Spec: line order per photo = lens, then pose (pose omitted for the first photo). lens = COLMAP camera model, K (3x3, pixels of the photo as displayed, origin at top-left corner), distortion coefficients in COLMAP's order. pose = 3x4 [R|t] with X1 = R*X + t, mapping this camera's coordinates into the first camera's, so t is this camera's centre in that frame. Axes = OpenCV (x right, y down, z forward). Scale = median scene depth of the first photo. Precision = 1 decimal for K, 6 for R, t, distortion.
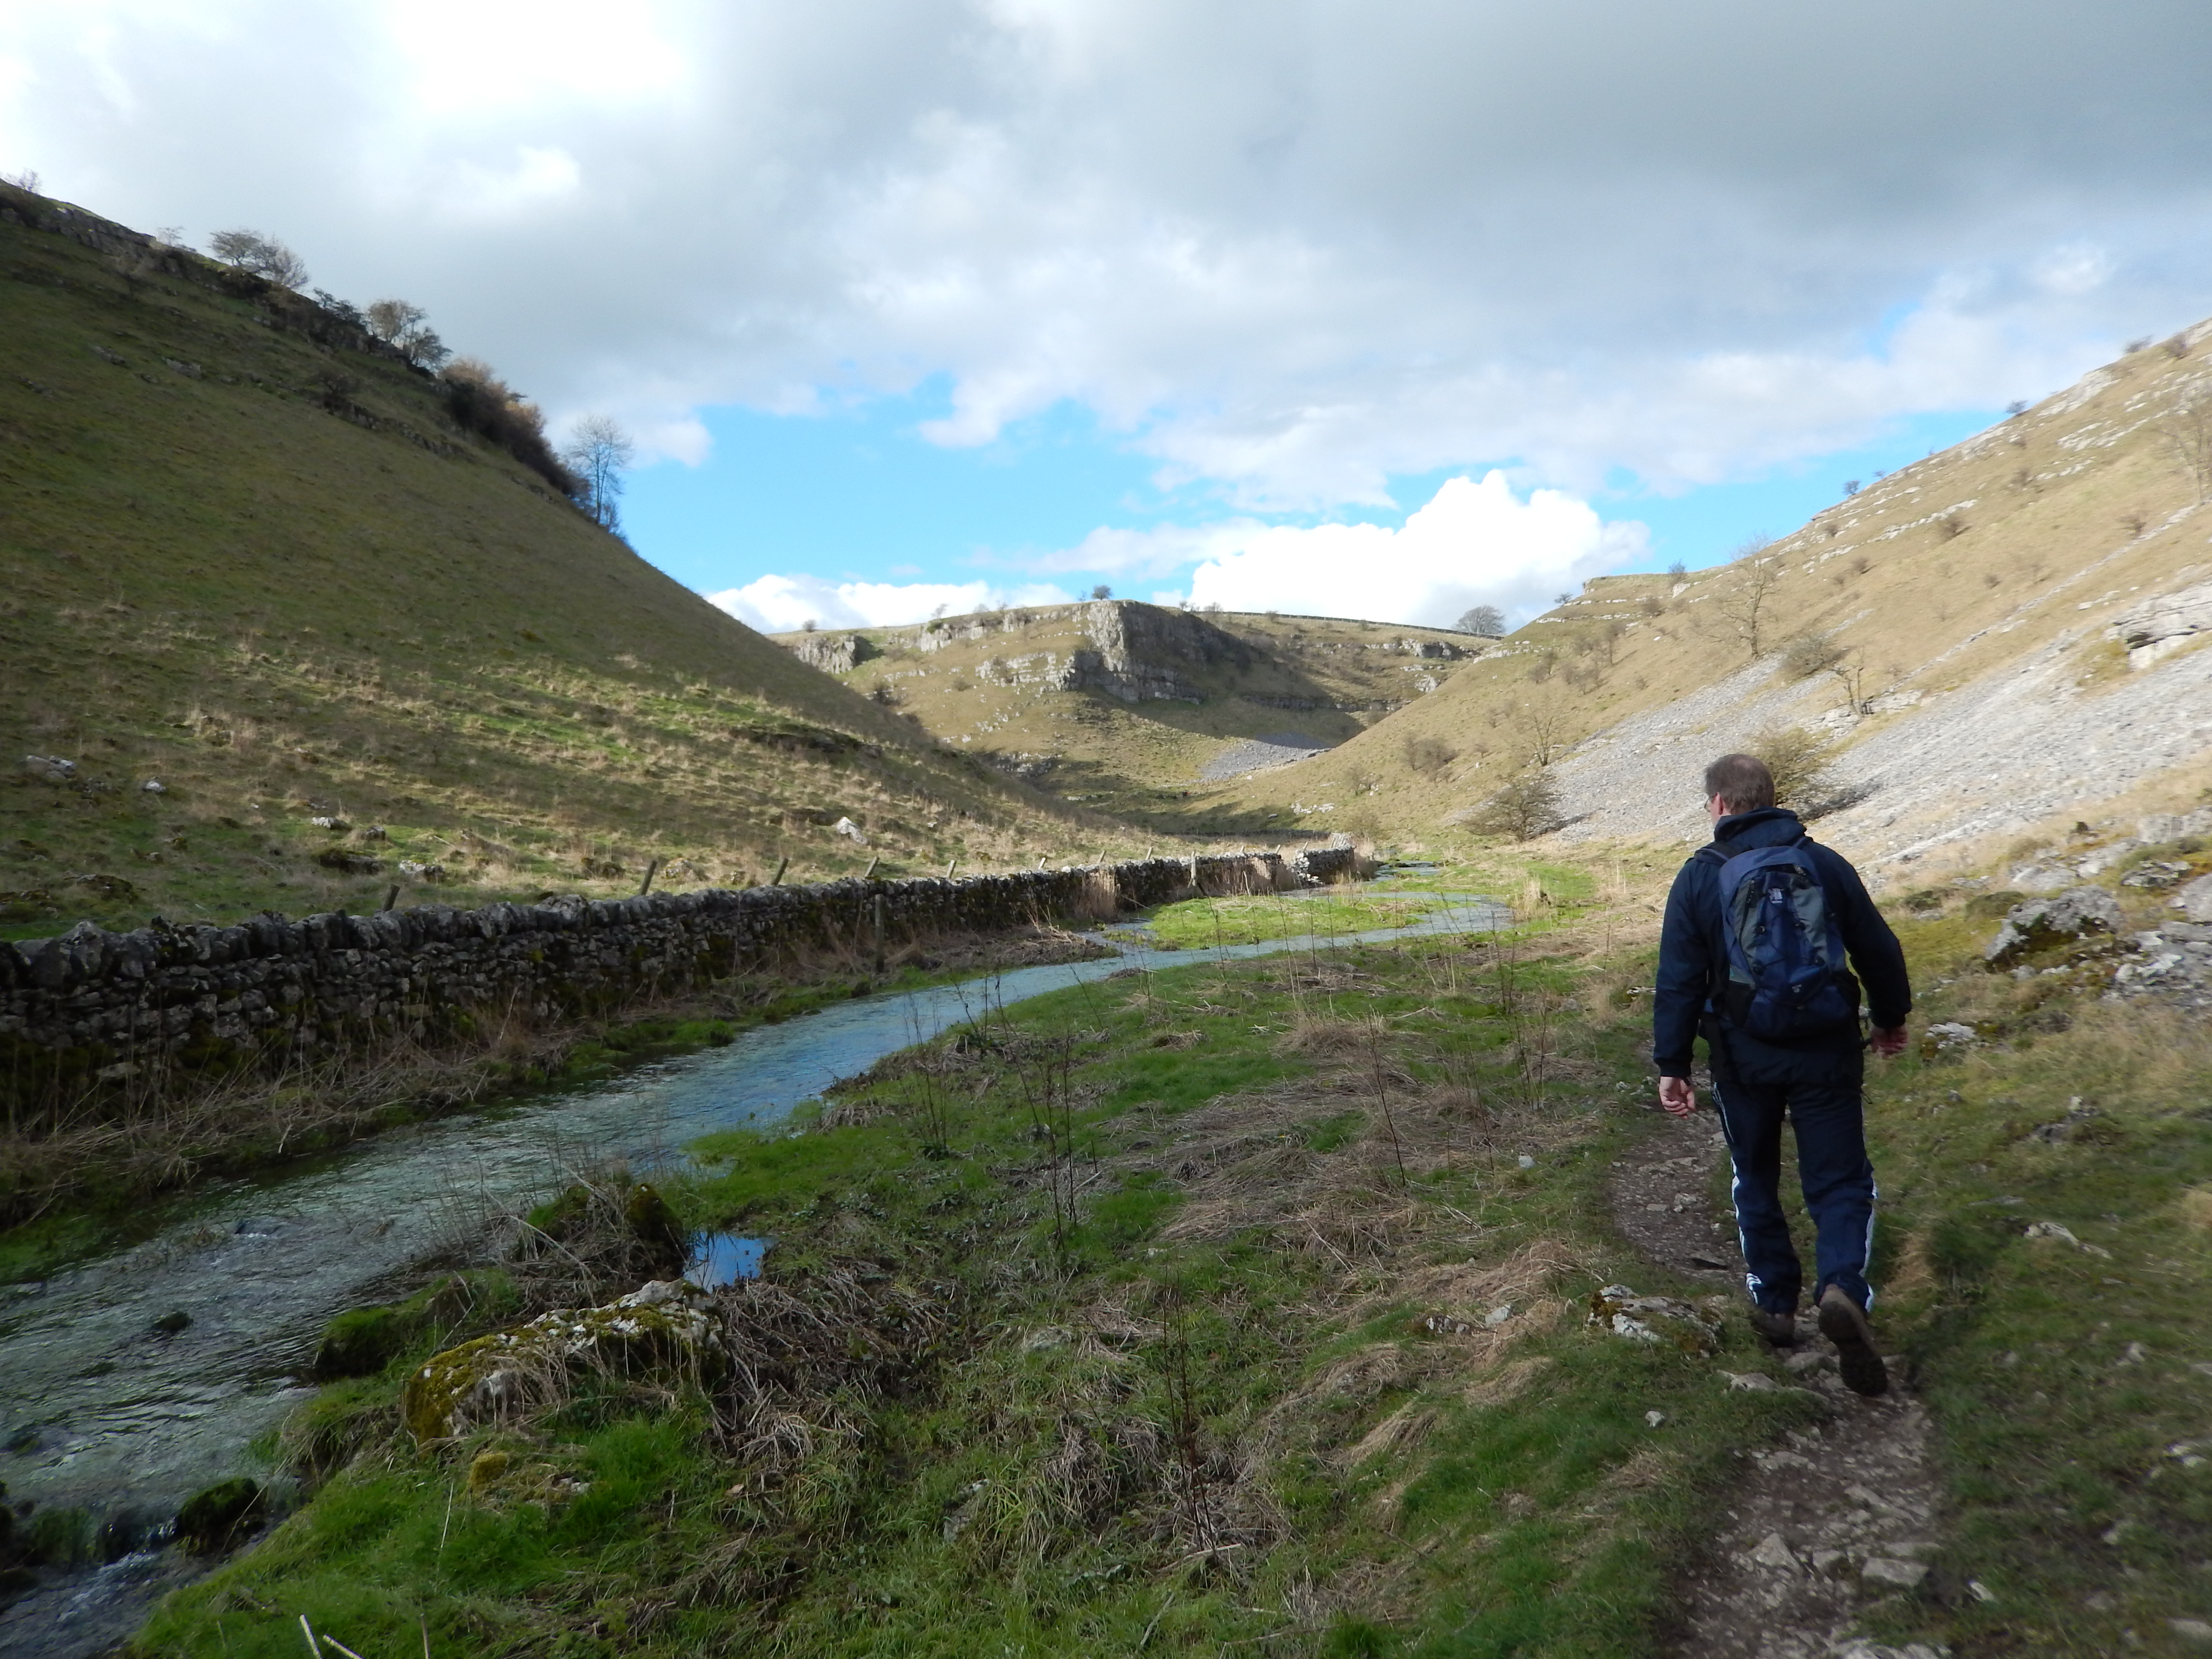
lens RADIAL K [[1643.3, 0, 1106.0], [0, 1643.3, 829.5], [0, 0, 1]] dist [-0.012779, -0.007643]
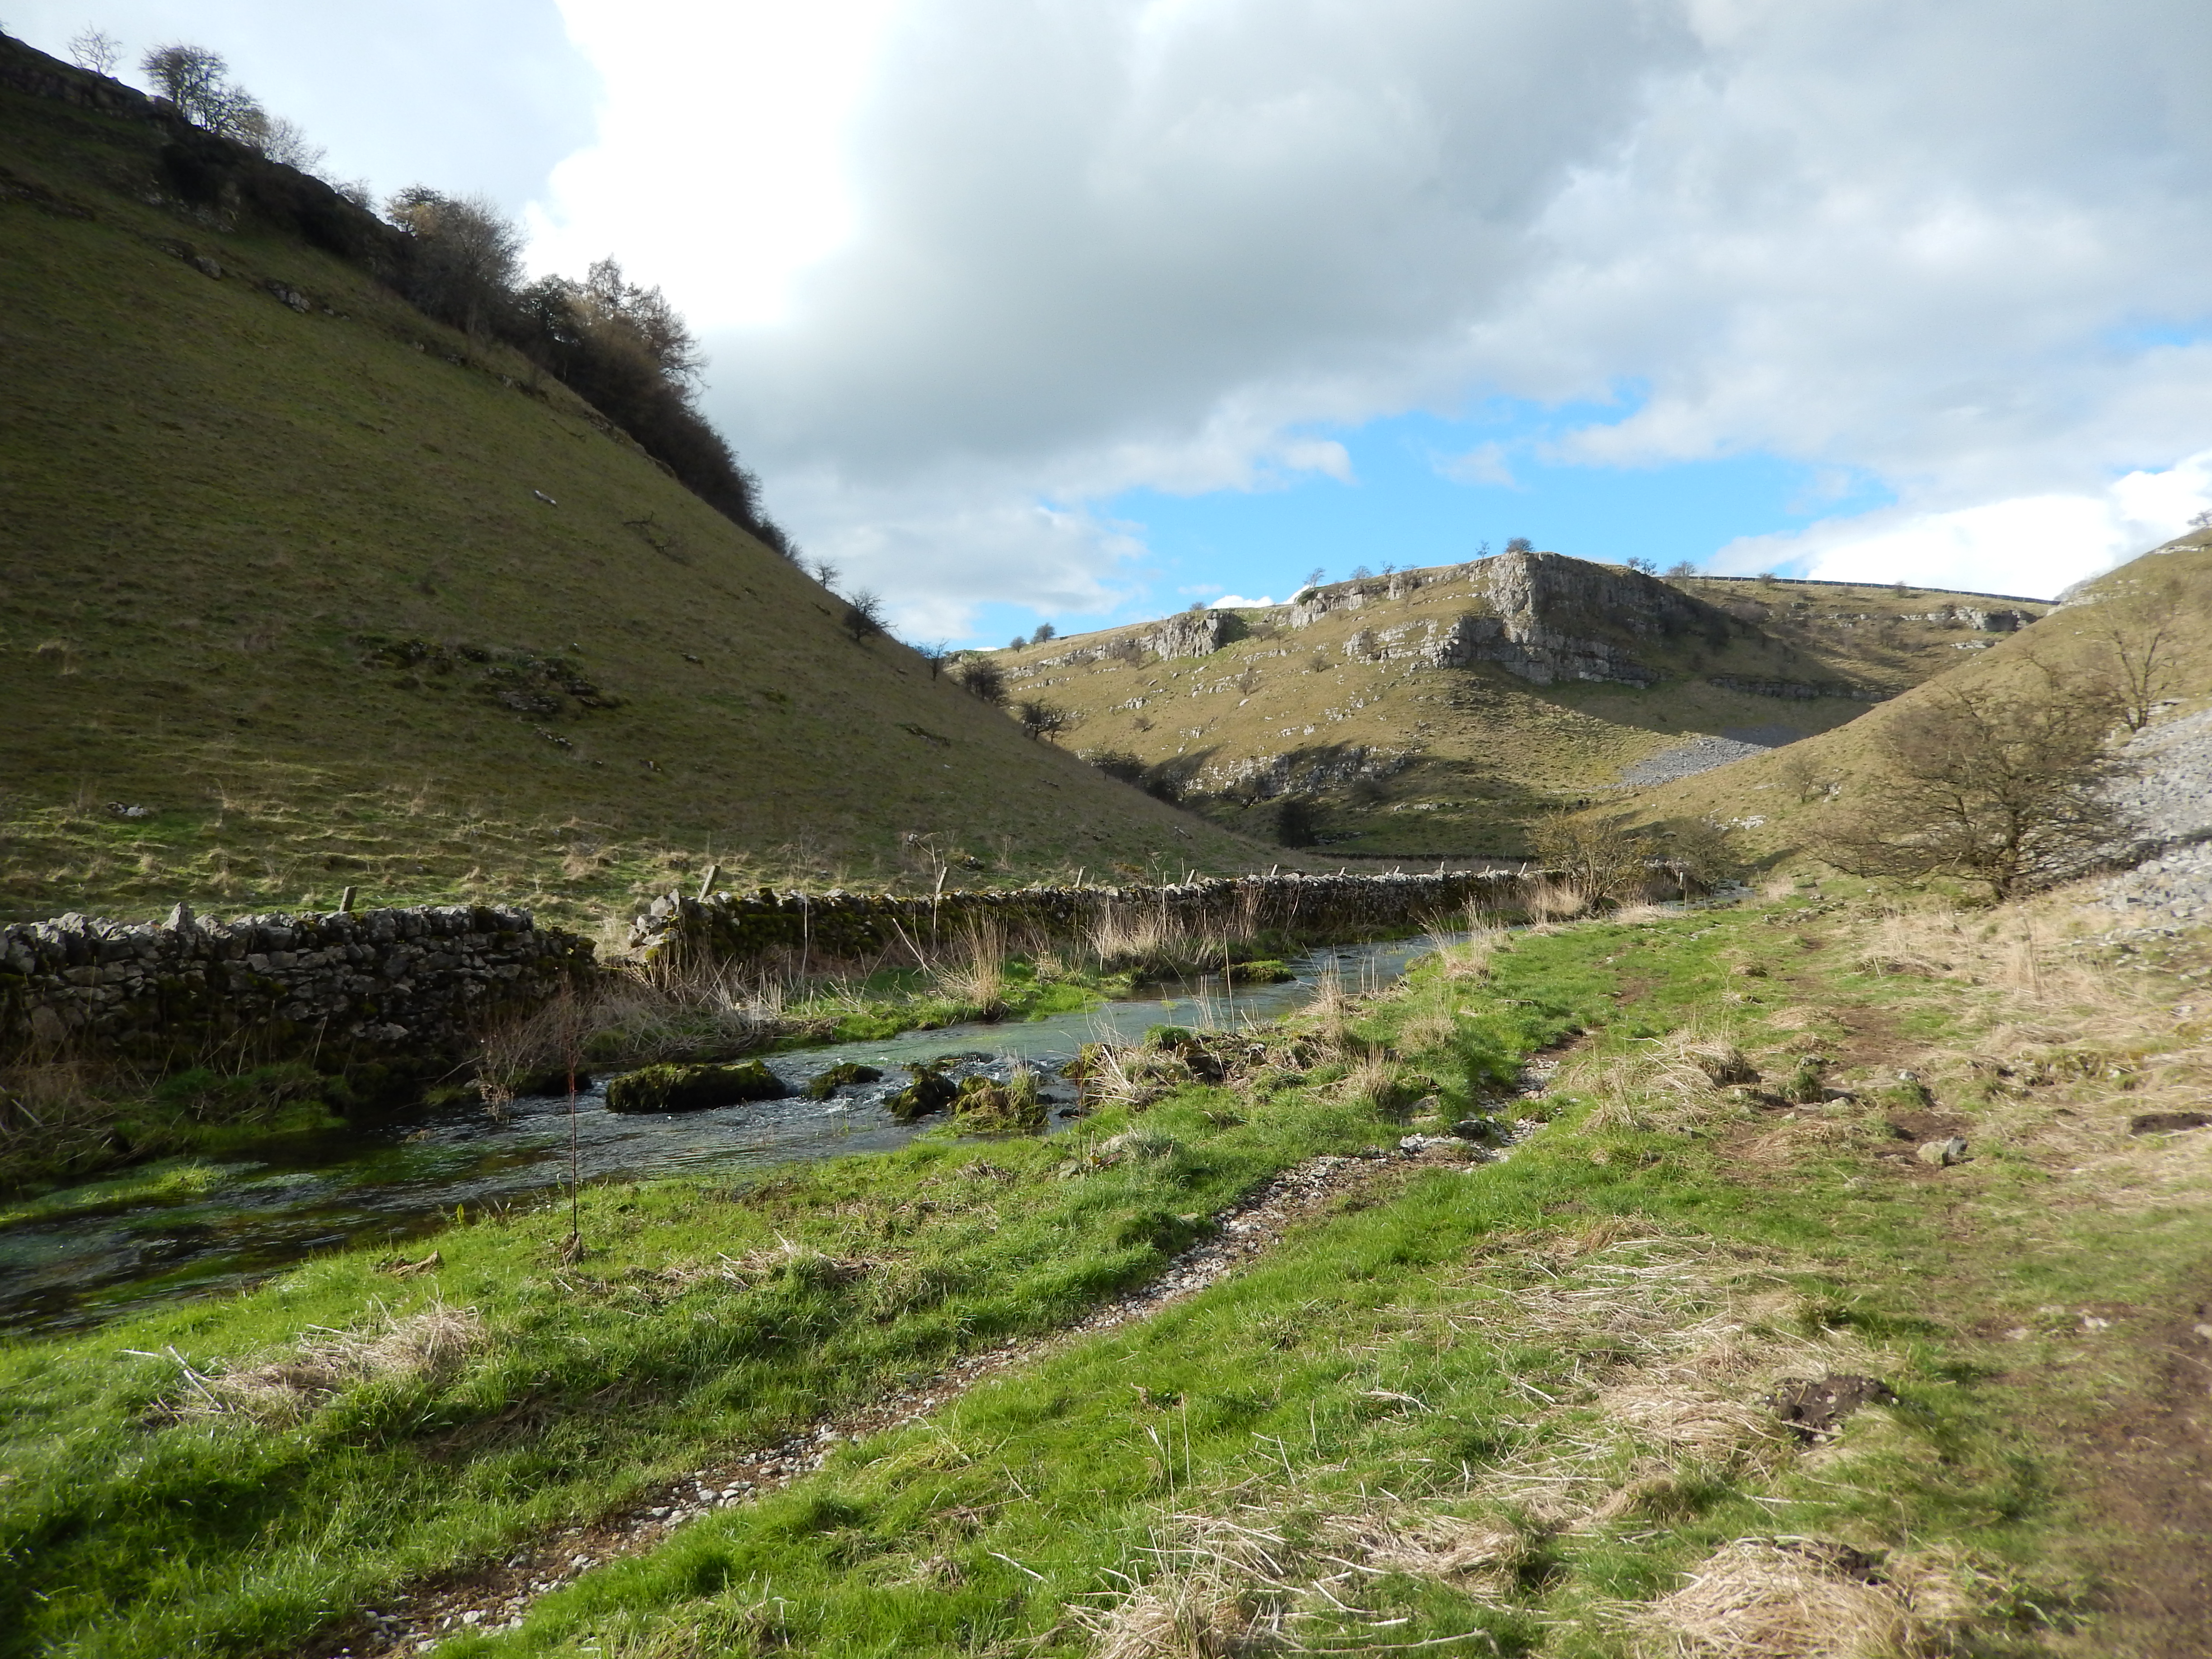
lens RADIAL K [[1646.3, 0, 1106.0], [0, 1646.3, 829.5], [0, 0, 1]] dist [-0.008387, 0.005252]
pose [[0.949248, 0.019153, -0.313946, 0.079015], [-0.022893, 0.999704, -0.008231, 0.000214], [0.313696, 0.015001, 0.949405, 0.269555]]
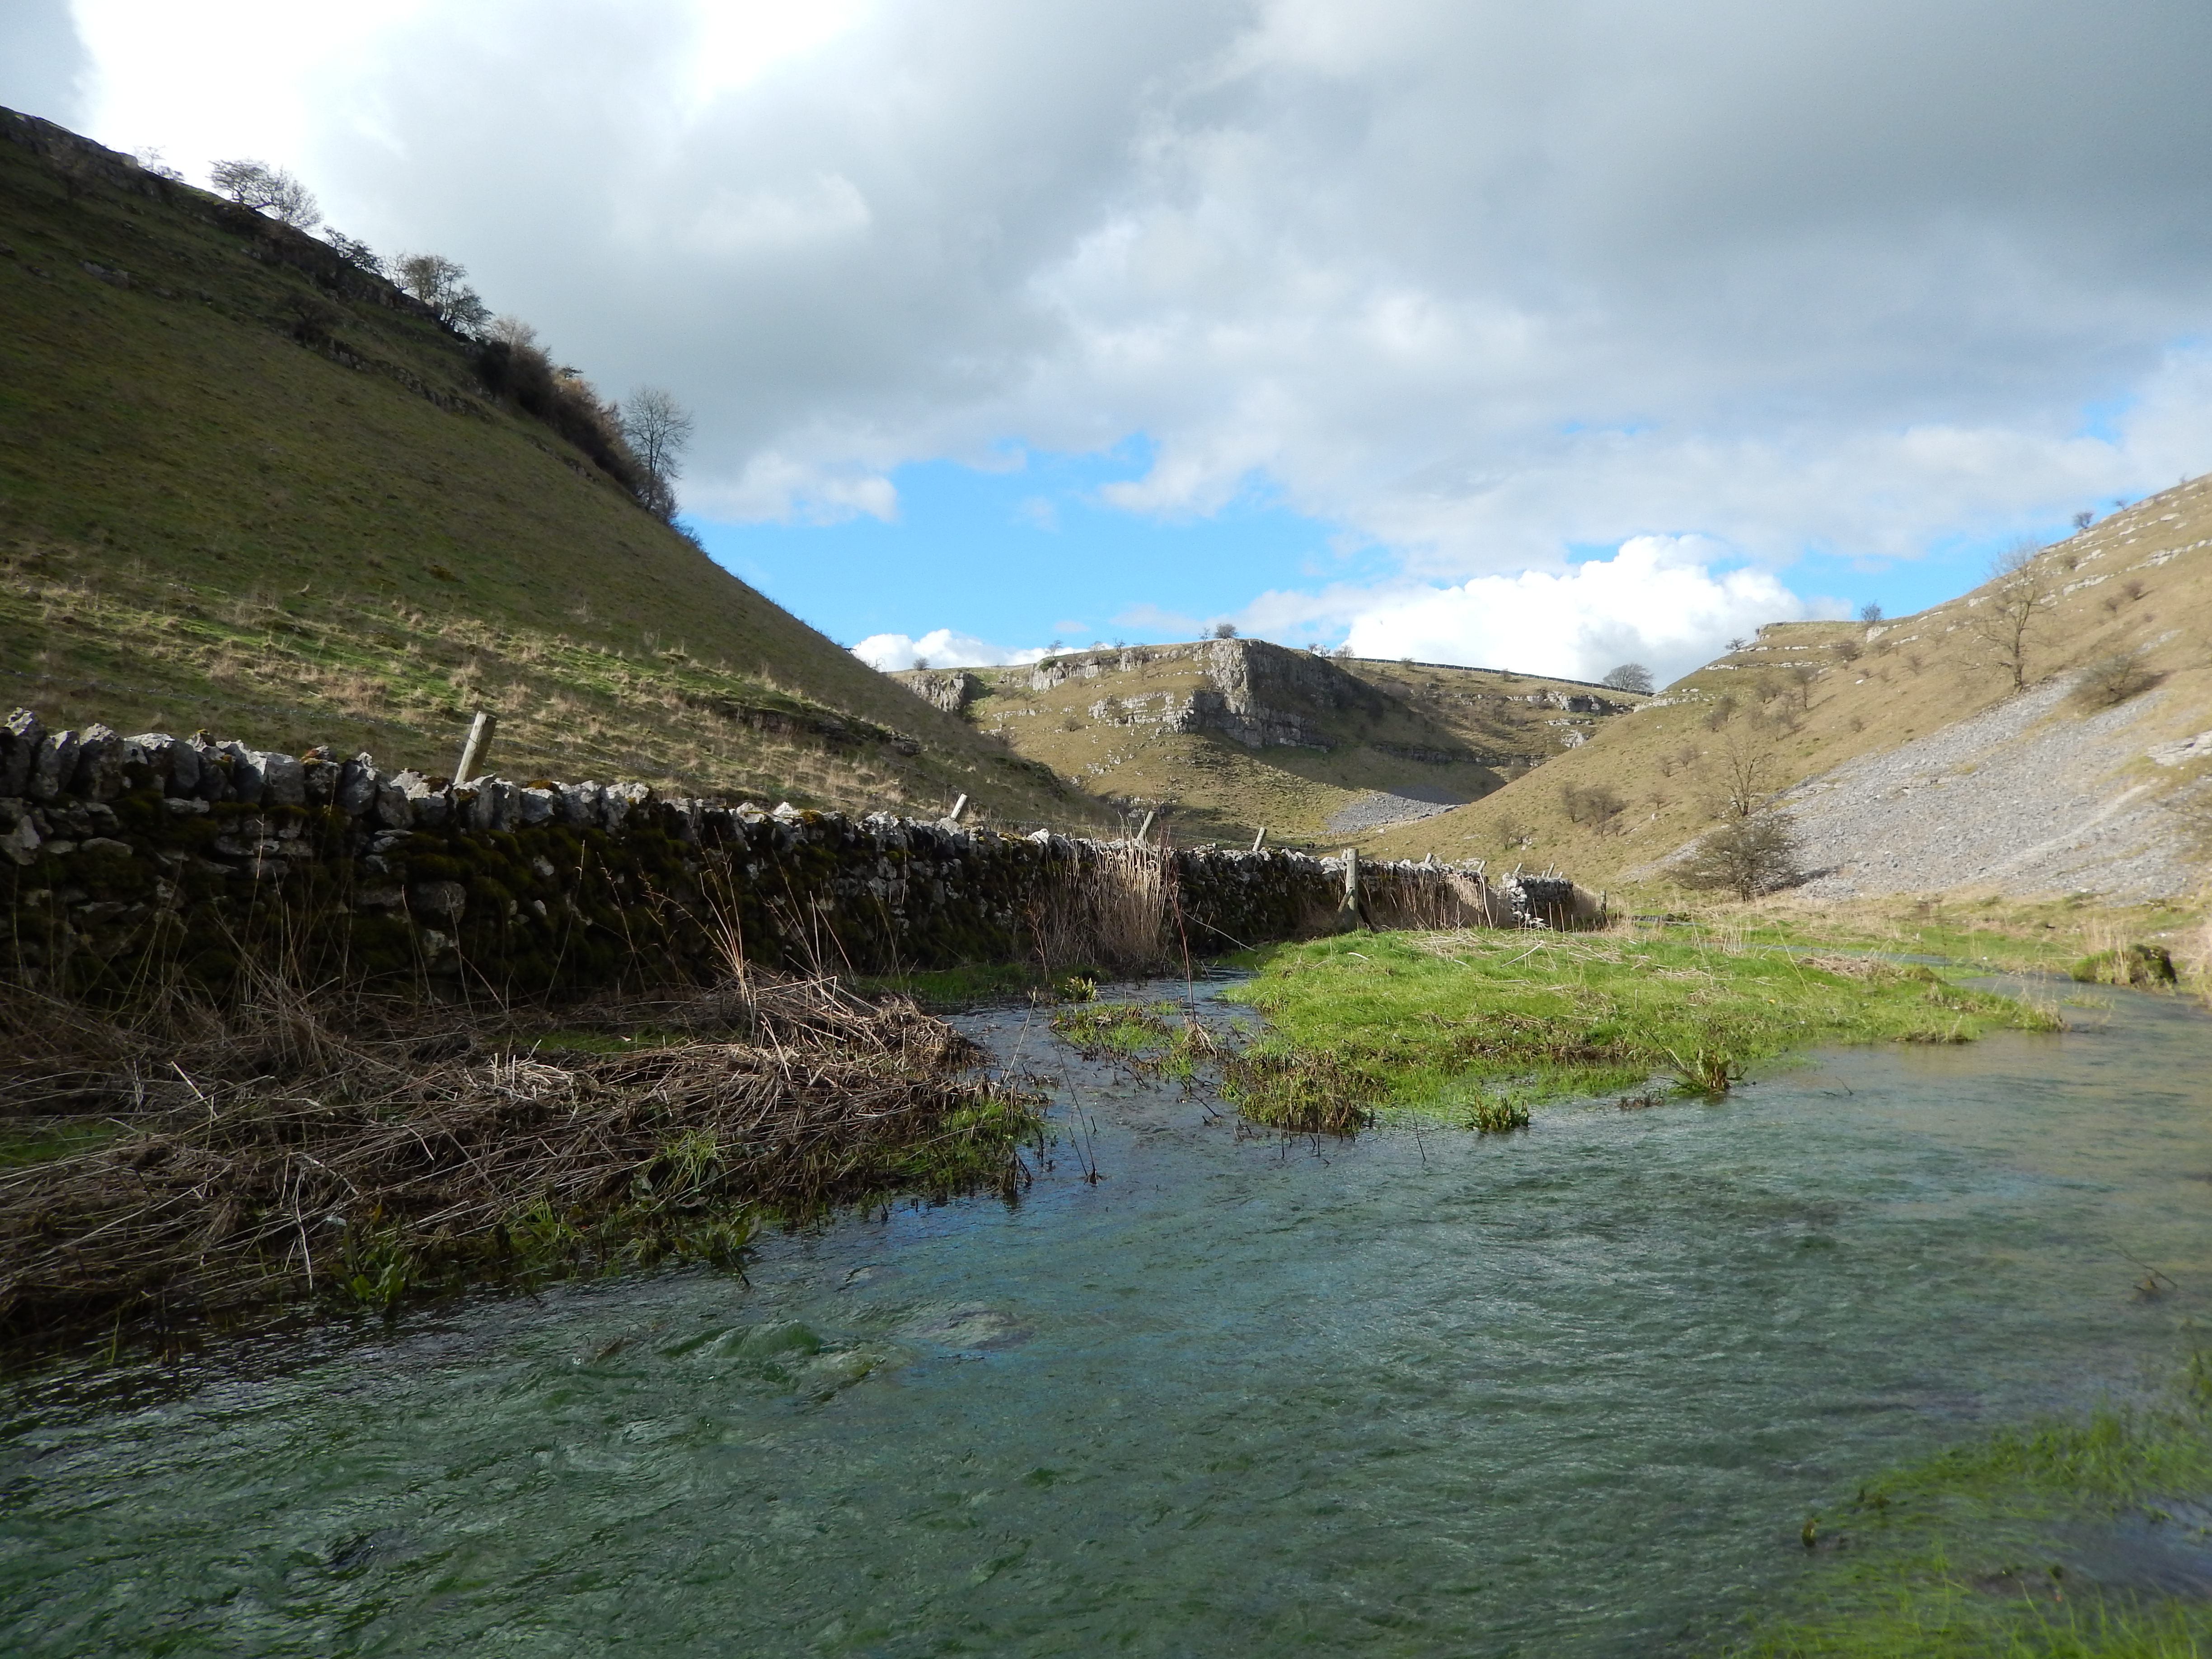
lens RADIAL K [[1643.2, 0, 1104.1], [0, 1643.2, 809.5], [0, 0, 1]] dist [0.000098, 0.003166]
pose [[0.996711, 0.028237, -0.075965, 0.003144], [-0.031877, 0.998379, -0.047144, 0.004815], [0.074511, 0.049410, 0.995995, 0.085543]]
